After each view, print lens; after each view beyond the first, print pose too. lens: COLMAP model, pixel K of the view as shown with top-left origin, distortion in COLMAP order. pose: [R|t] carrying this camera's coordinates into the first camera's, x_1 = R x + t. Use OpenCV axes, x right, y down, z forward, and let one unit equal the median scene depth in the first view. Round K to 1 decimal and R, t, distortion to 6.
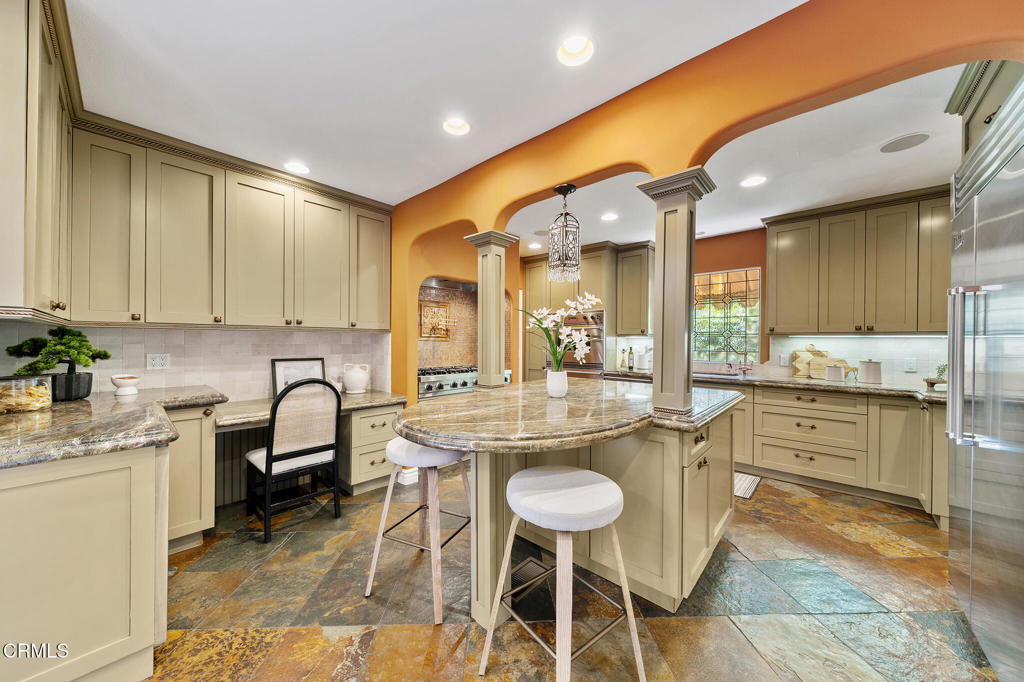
lens RADIAL K [[349.8, 0, 512.6], [0, 349.8, 341.2], [0, 0, 1]] dist [-0.010509, 0.000039]
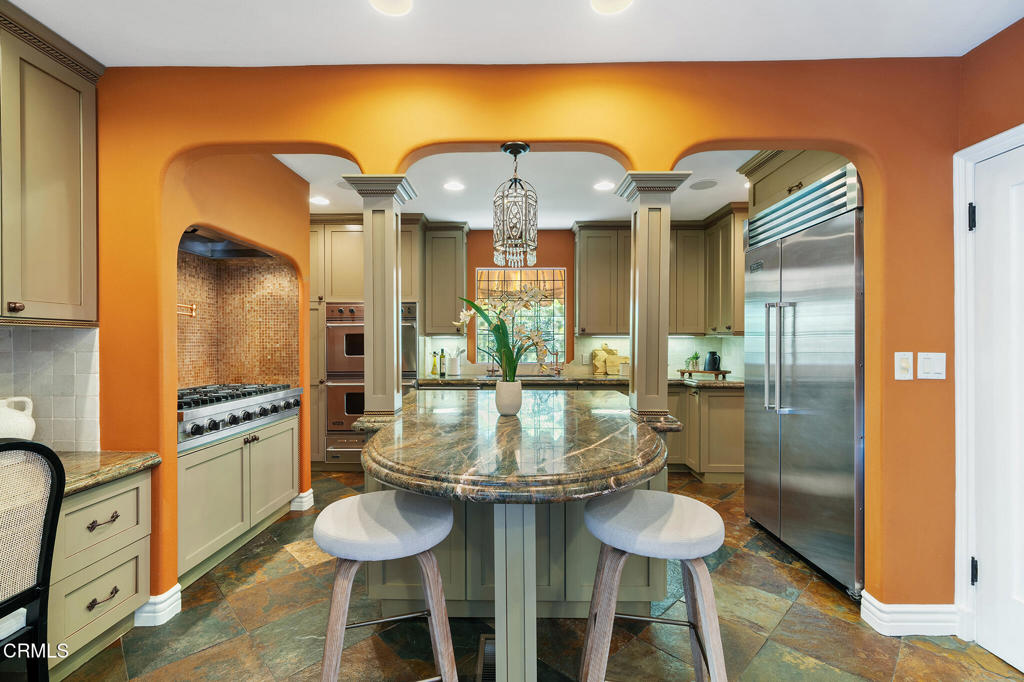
lens RADIAL K [[449.3, 0, 513.2], [0, 449.3, 342.9], [0, 0, 1]] dist [-0.008955, 0.000082]
pose [[0.743184, -0.007708, 0.669043, -0.307746], [0.006192, 0.999970, 0.004643, -0.001675], [-0.669059, 0.000692, 0.743209, 0.145309]]
